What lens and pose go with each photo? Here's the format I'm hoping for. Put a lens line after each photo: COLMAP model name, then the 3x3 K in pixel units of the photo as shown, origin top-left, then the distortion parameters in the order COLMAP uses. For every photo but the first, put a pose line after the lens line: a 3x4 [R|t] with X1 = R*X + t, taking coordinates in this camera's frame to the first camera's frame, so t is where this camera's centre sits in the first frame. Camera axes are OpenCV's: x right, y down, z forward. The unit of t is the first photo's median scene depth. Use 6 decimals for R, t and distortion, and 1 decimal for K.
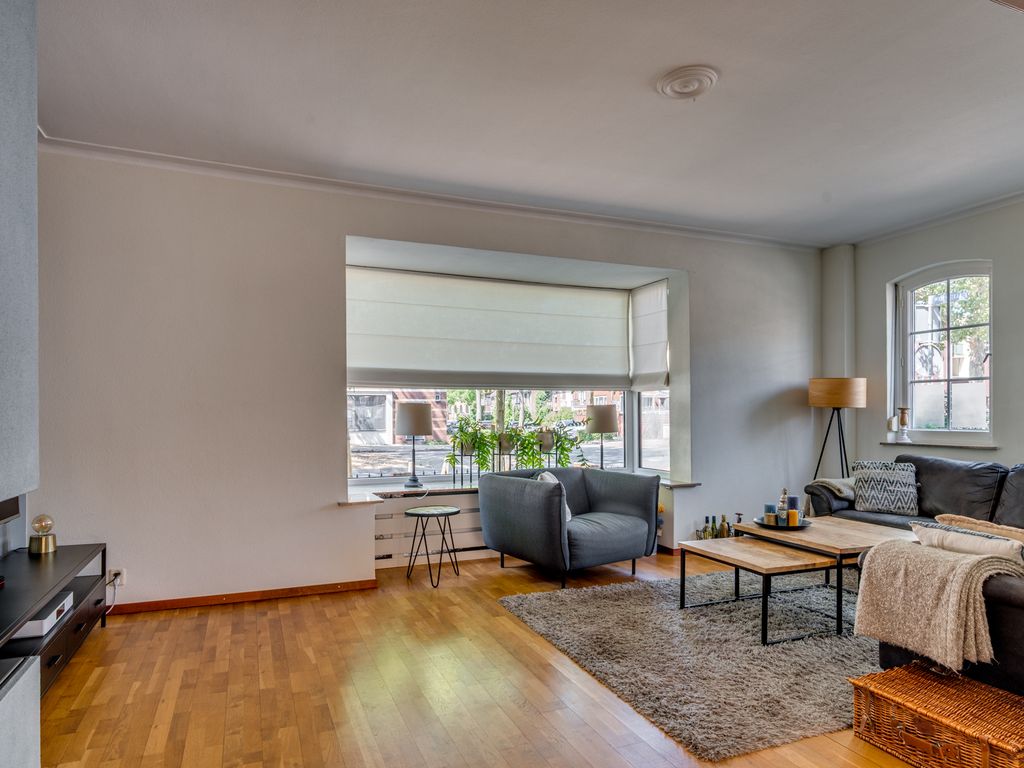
lens RADIAL K [[646.9, 0, 512.3], [0, 646.9, 403.8], [0, 0, 1]] dist [0.001627, -0.000988]
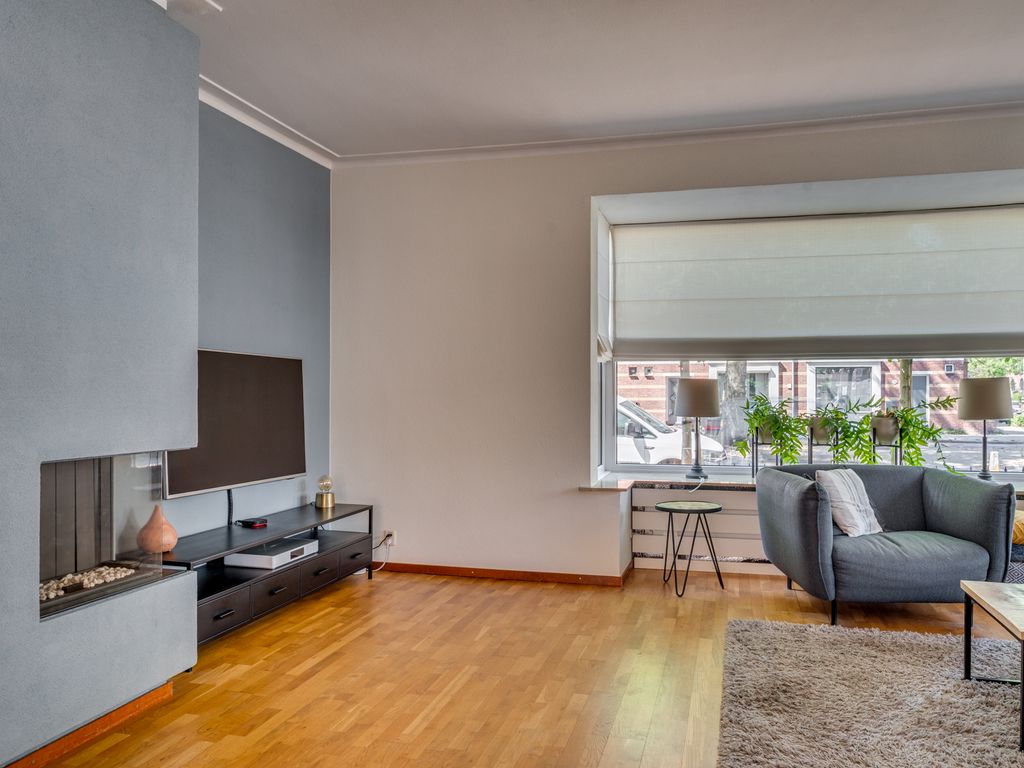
lens RADIAL K [[794.0, 0, 512.0], [0, 794.0, 384.0], [0, 0, 1]] dist [-0.010045, 0.002472]
pose [[0.786499, -0.004877, -0.617573, 0.358520], [0.008829, 0.999955, 0.003346, 0.001318], [0.617529, -0.008084, 0.786507, 0.055117]]
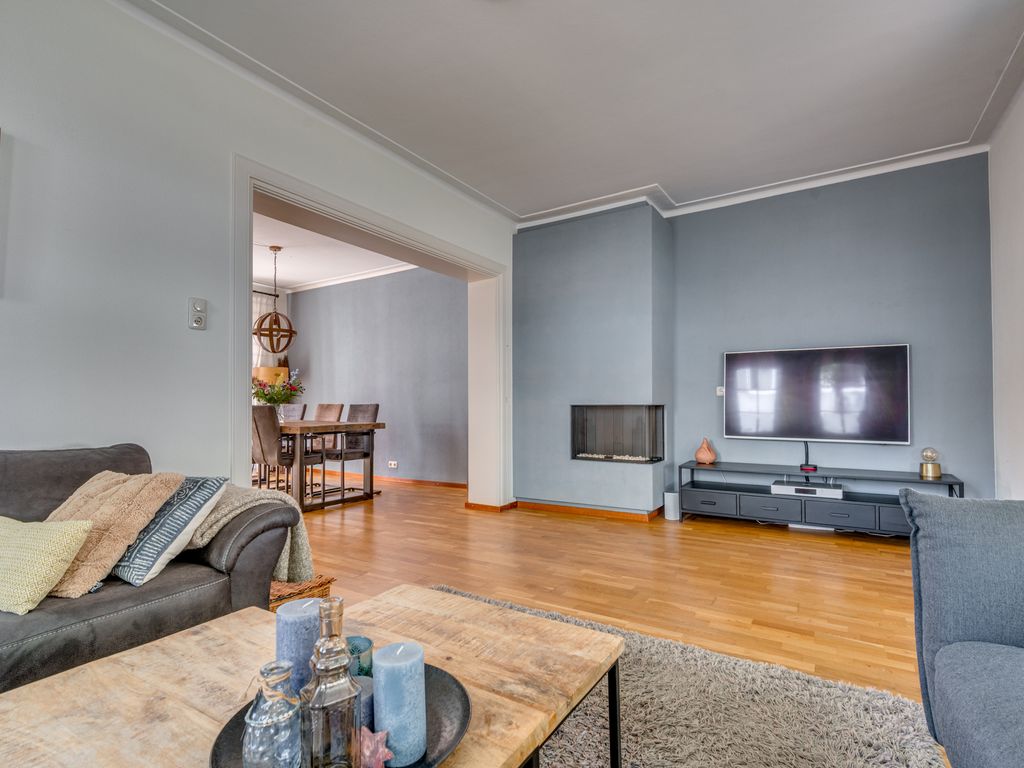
lens RADIAL K [[514.1, 0, 514.8], [0, 514.1, 399.1], [0, 0, 1]] dist [-0.002225, -0.000605]
pose [[-0.817501, 0.000658, -0.575927, 0.447010], [0.016600, 0.999611, -0.022420, 0.066961], [0.575688, -0.027889, -0.817194, 1.101384]]
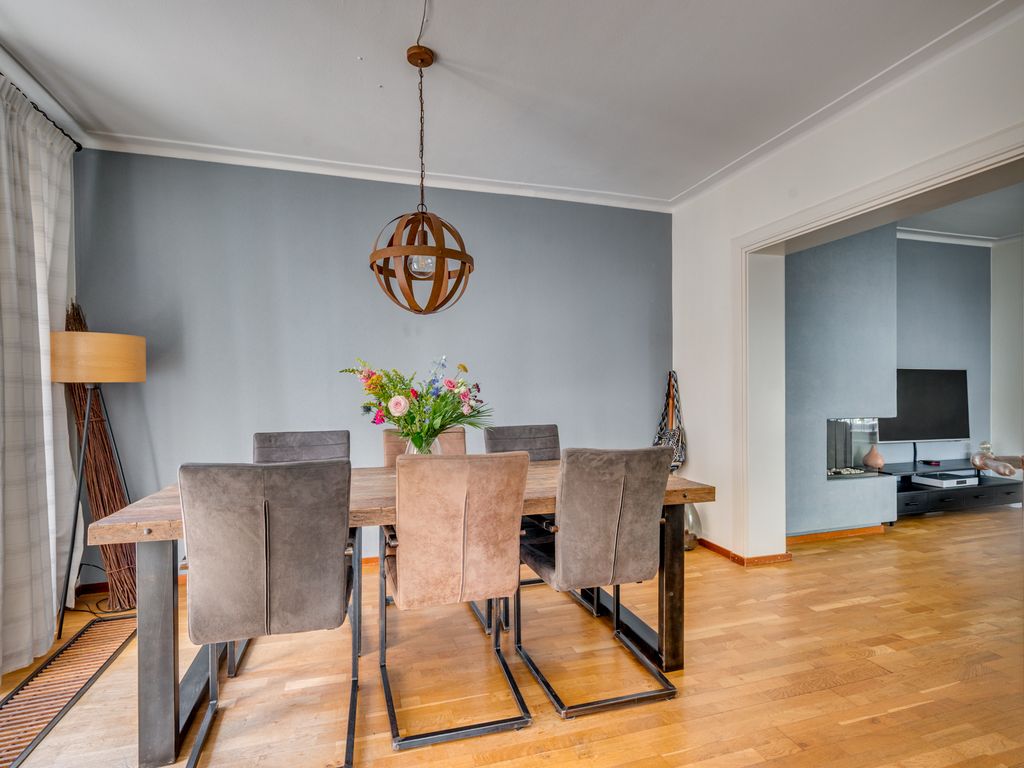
lens RADIAL K [[514.1, 0, 514.8], [0, 514.1, 399.1], [0, 0, 1]] dist [-0.002225, -0.000605]
pose [[-0.094646, 0.019532, -0.995319, 0.728339], [0.022267, 0.999599, 0.017499, -0.008132], [0.995262, -0.020507, -0.095043, -0.186372]]
